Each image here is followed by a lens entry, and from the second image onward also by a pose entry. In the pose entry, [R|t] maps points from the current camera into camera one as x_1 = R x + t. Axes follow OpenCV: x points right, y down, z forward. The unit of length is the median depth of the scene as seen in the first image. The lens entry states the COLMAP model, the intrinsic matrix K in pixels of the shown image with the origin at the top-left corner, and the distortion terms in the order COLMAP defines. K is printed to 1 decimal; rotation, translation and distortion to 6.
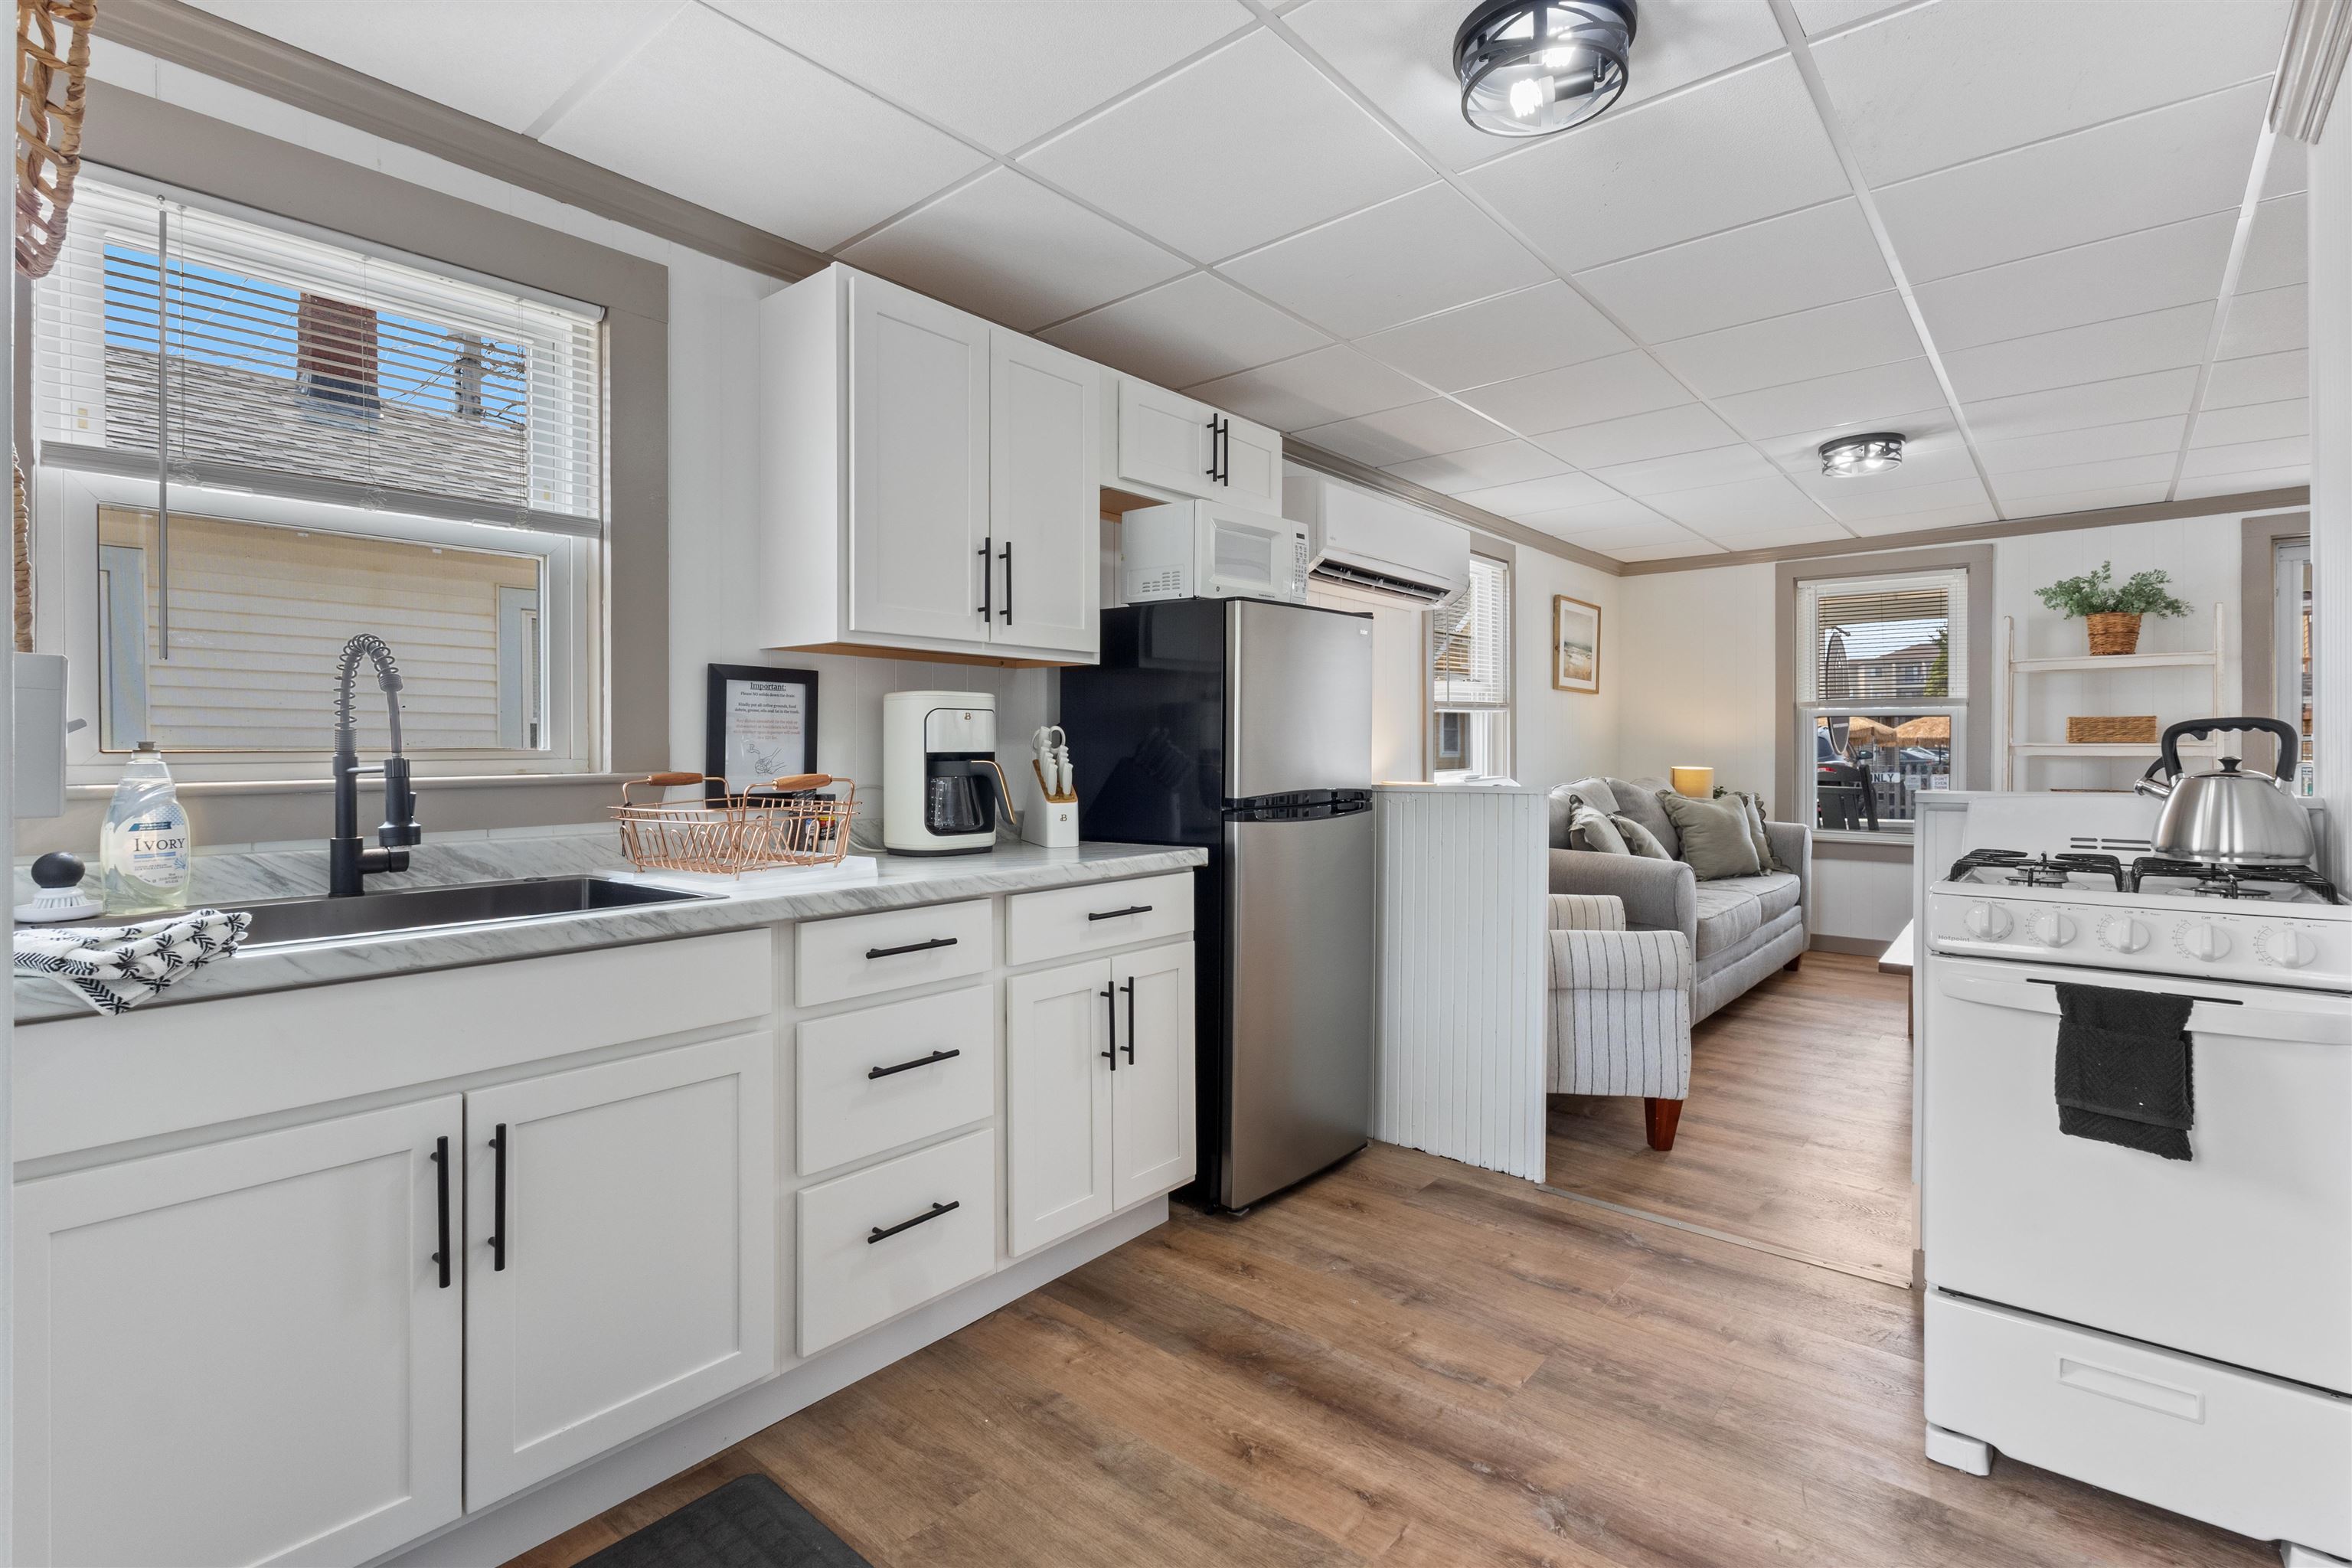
lens RADIAL K [[1068.8, 0, 1148.6], [0, 1068.8, 756.2], [0, 0, 1]] dist [-0.025868, 0.004060]
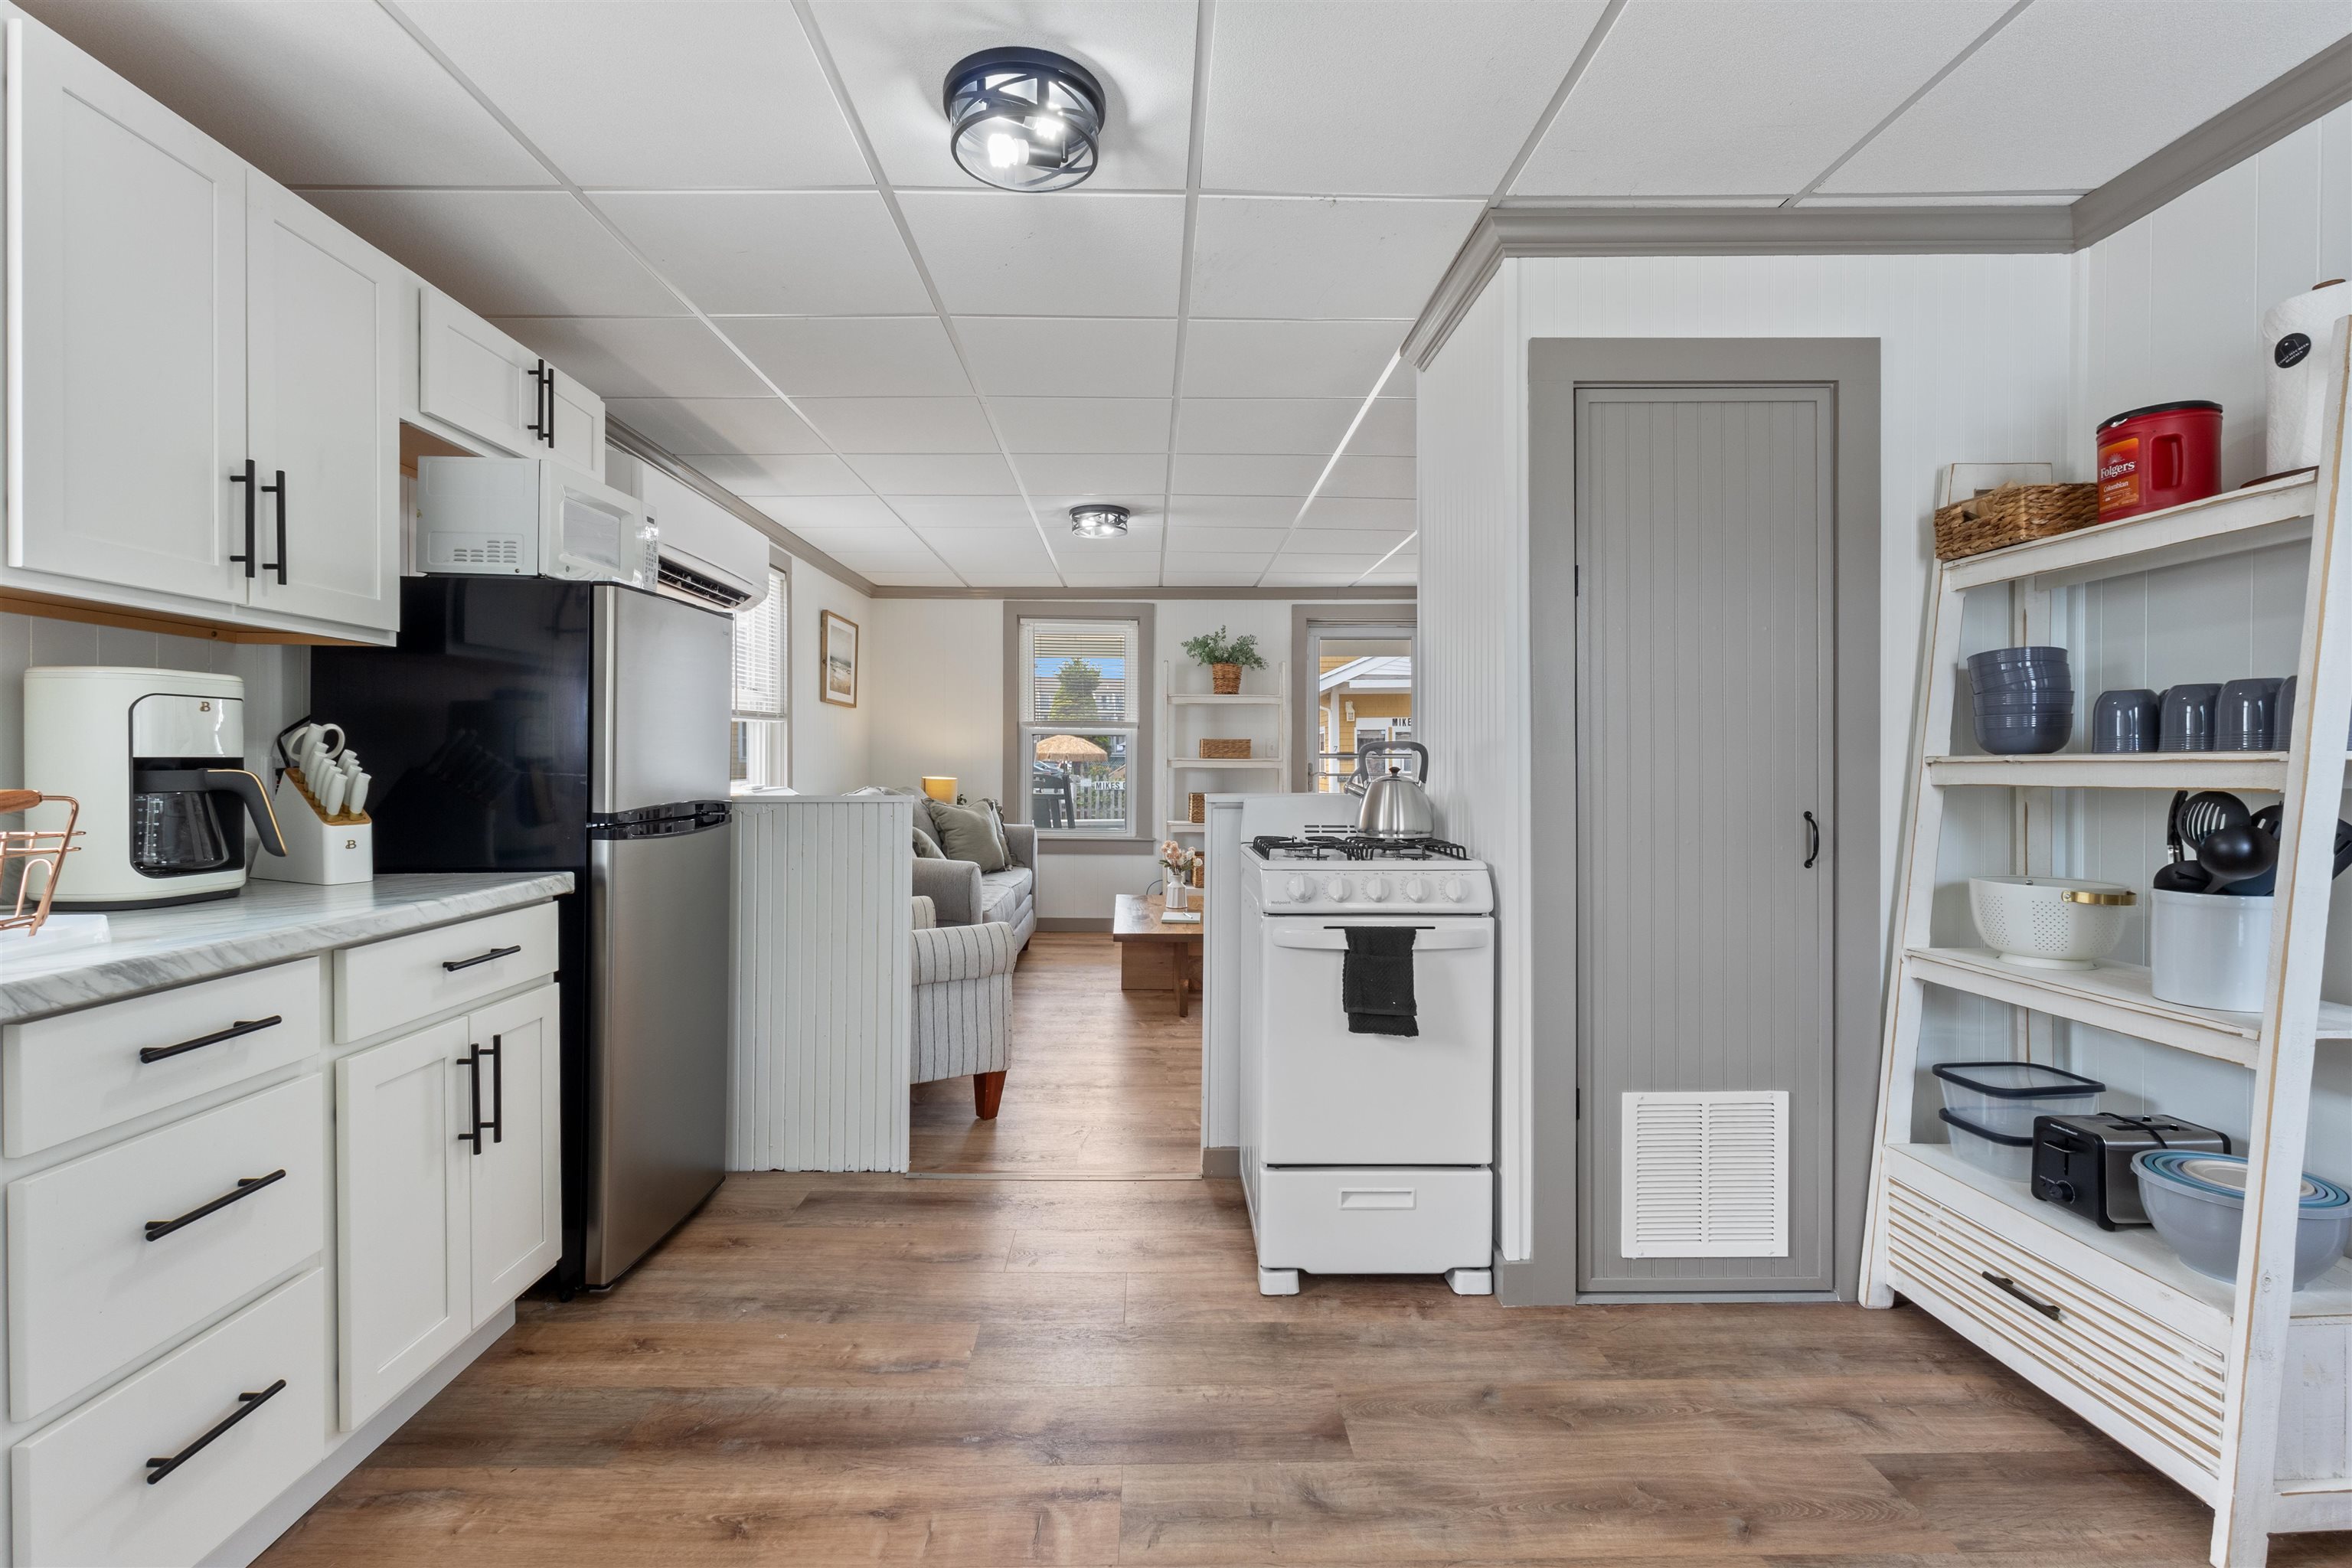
lens RADIAL K [[1068.8, 0, 1139.9], [0, 1068.8, 776.8], [0, 0, 1]] dist [-0.025868, 0.004060]
pose [[0.743366, -0.002850, 0.668879, -0.172533], [-0.002688, 0.999970, 0.007249, 0.002451], [-0.668879, -0.007187, 0.743336, 0.068079]]
